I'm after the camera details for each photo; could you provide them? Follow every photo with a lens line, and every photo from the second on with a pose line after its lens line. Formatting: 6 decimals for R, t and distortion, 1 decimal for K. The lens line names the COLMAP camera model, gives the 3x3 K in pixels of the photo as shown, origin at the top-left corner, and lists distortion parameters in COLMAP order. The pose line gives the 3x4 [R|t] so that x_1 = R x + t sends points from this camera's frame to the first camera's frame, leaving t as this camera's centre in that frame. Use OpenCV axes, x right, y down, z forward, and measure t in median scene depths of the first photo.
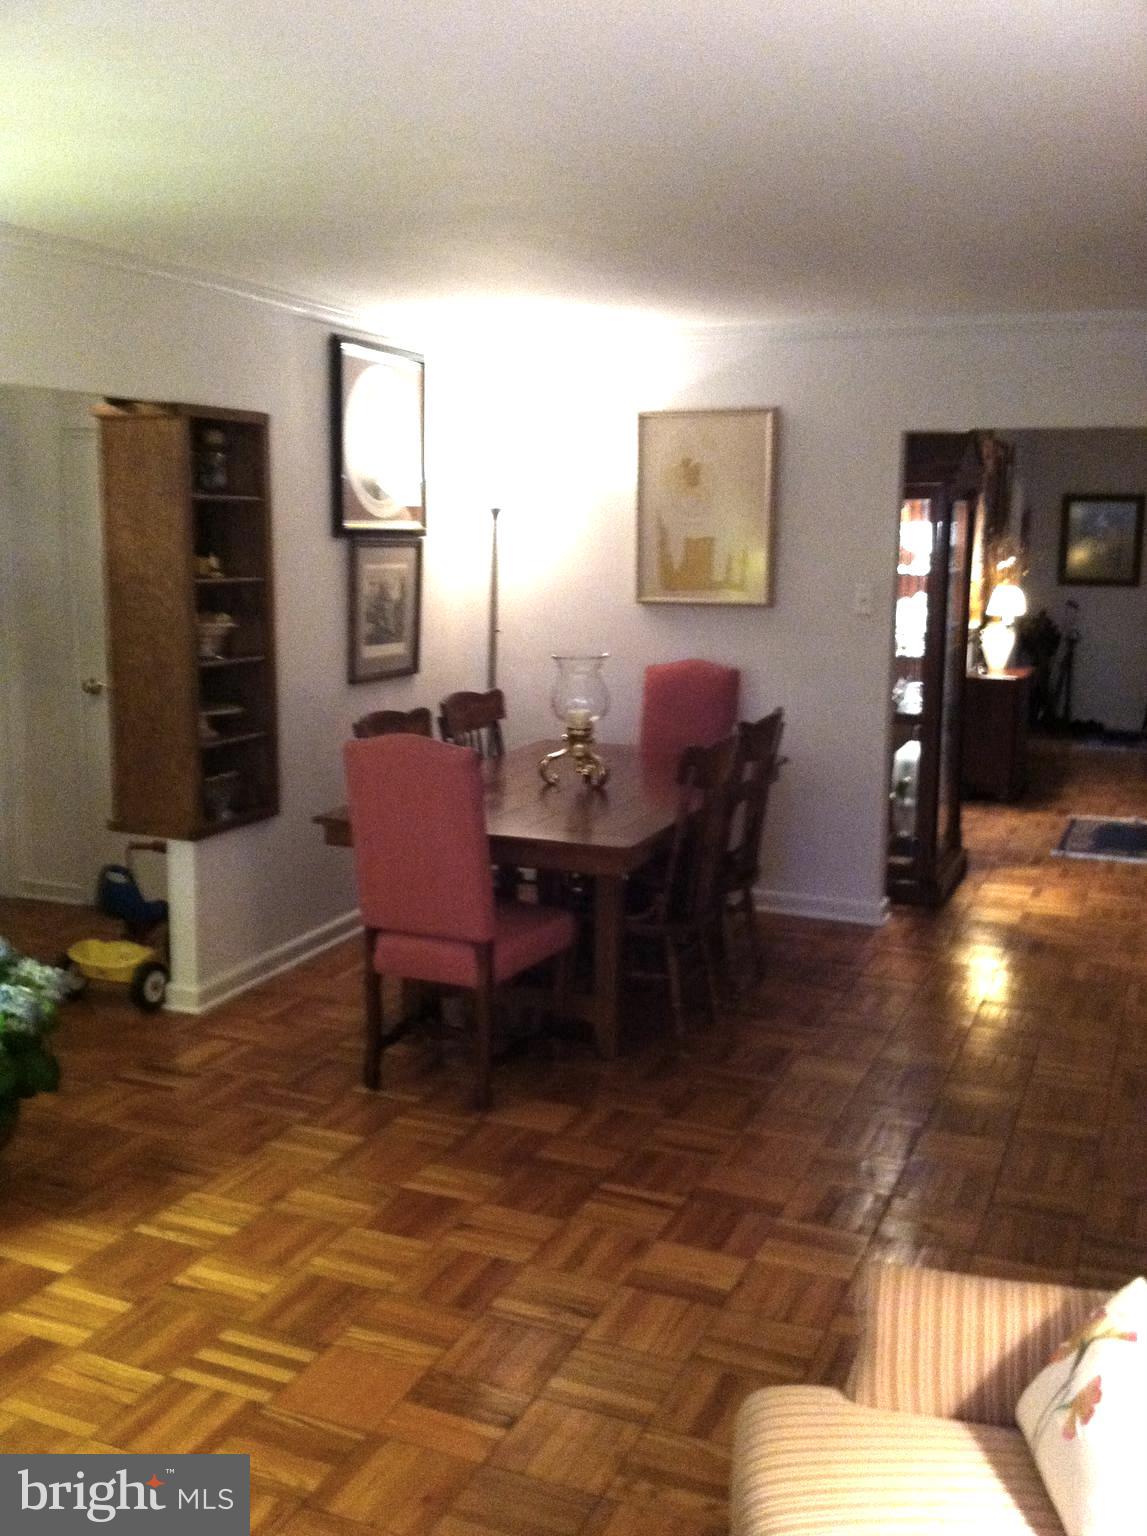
lens RADIAL K [[1481.9, 0, 568.6], [0, 1481.9, 769.7], [0, 0, 1]] dist [0.084407, -0.407720]
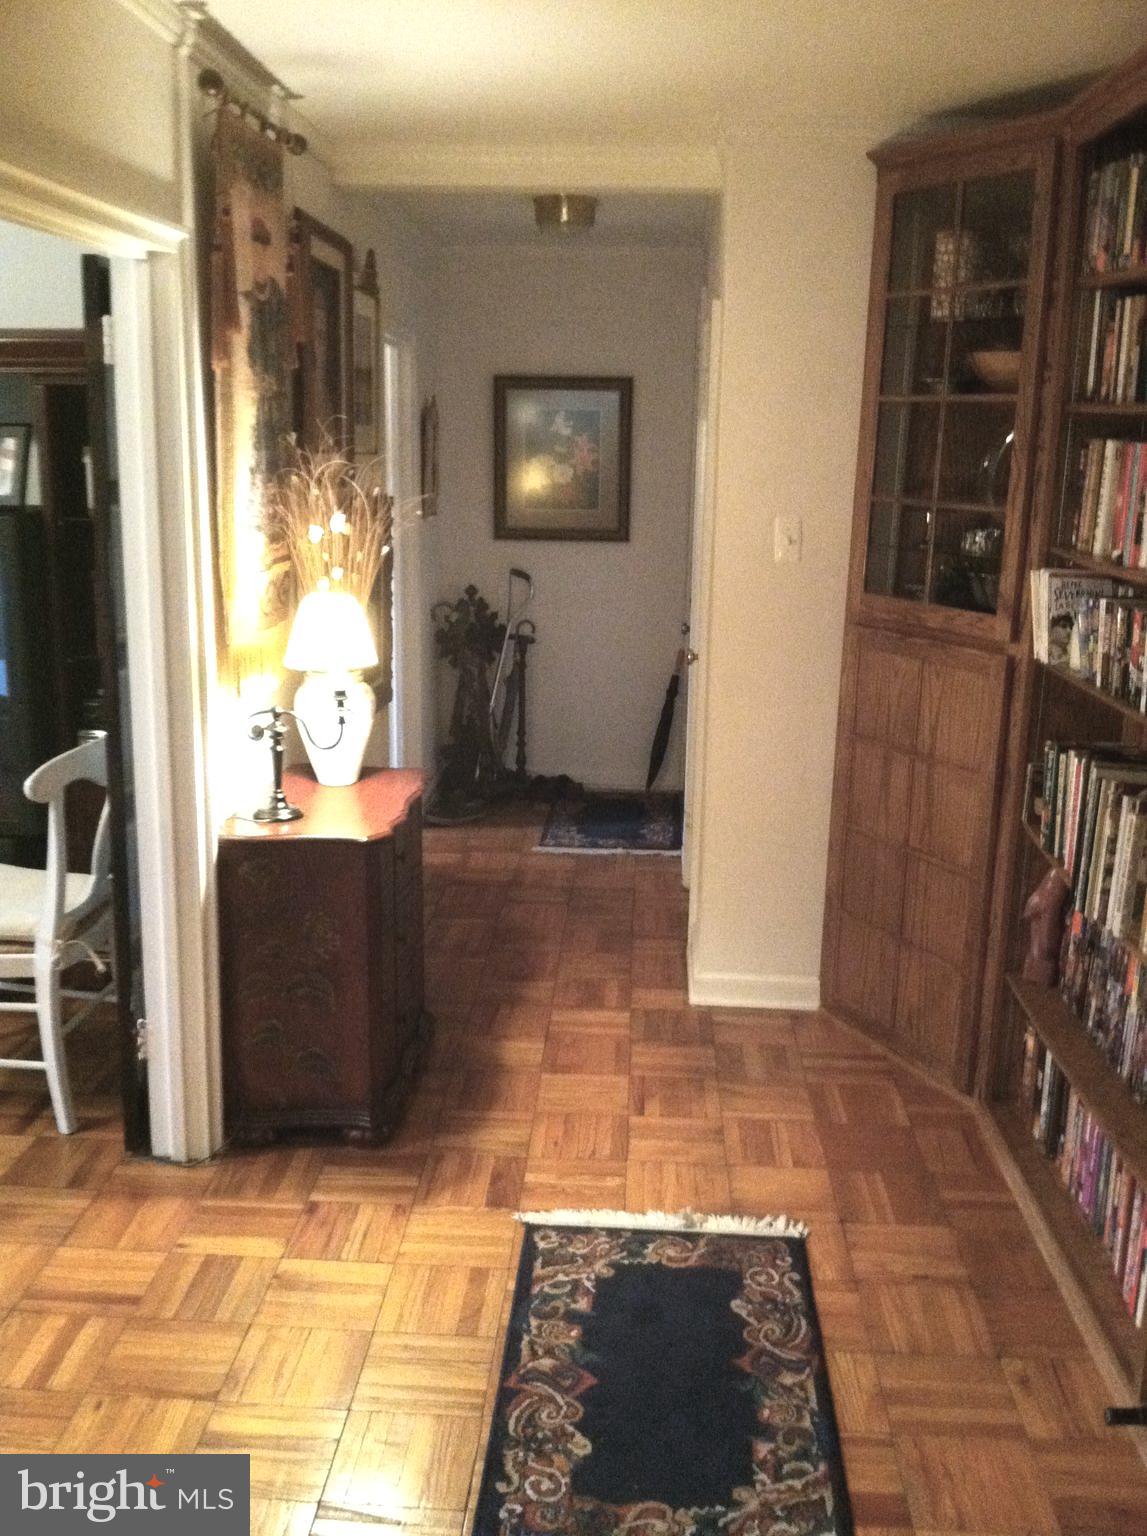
lens RADIAL K [[1481.9, 0, 568.6], [0, 1481.9, 769.7], [0, 0, 1]] dist [0.084407, -0.407720]
pose [[0.941527, -0.075474, 0.328374, 0.165014], [0.056537, 0.996160, 0.066855, -0.073789], [-0.332159, -0.044381, 0.942179, 0.458529]]
